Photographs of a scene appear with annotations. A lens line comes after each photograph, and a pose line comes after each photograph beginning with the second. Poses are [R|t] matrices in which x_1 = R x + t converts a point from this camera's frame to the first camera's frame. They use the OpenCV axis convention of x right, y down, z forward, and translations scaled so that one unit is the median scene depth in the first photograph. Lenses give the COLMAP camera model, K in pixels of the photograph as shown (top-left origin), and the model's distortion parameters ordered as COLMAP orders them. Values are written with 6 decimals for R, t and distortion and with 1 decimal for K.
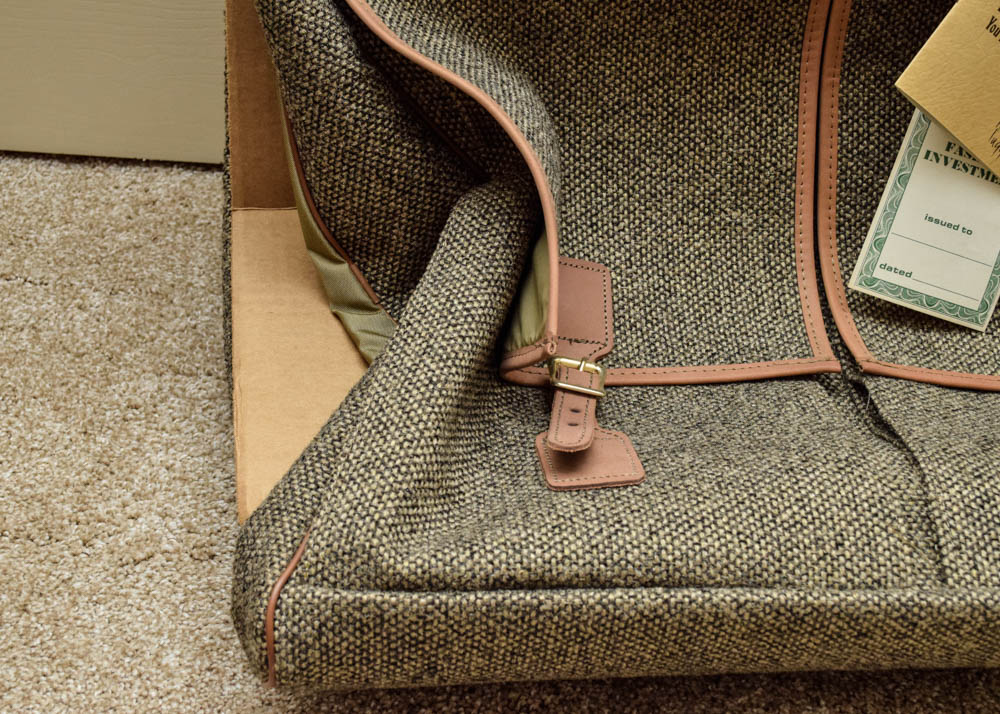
lens RADIAL K [[1708.4, 0, 500.3], [0, 1708.4, 362.9], [0, 0, 1]] dist [0.023034, 0.000000]
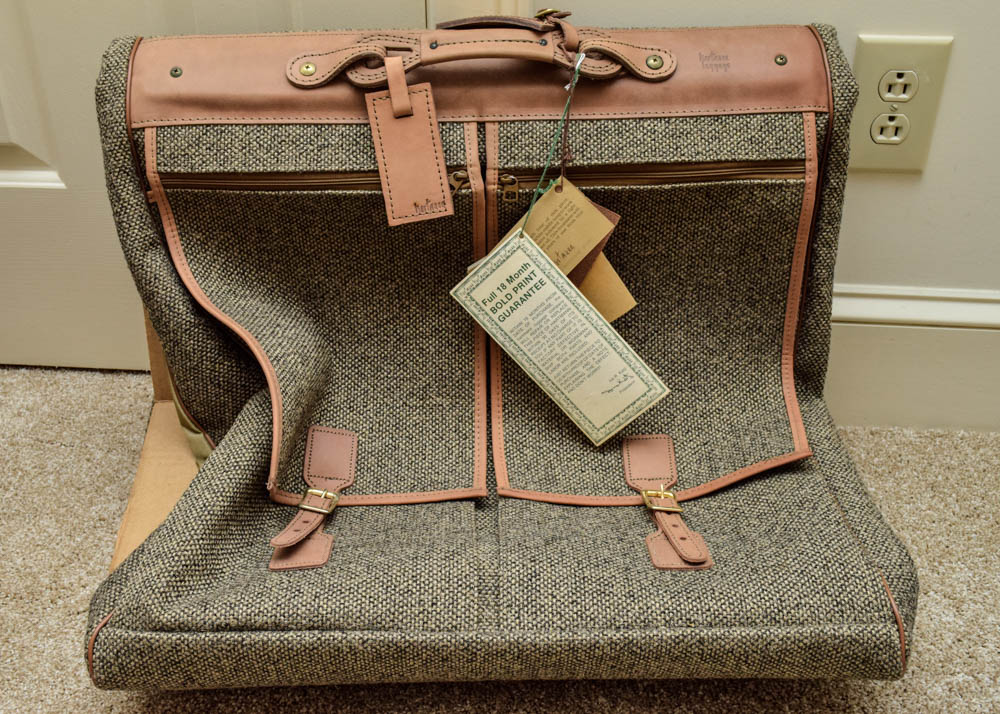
lens RADIAL K [[1105.2, 0, 502.5], [0, 1105.2, 385.4], [0, 0, 1]] dist [-0.038346, 0.000000]
pose [[0.995055, -0.020984, -0.097087, 0.353617], [0.012749, 0.996328, -0.084669, -0.011314], [0.098507, 0.083013, 0.991668, -0.055242]]
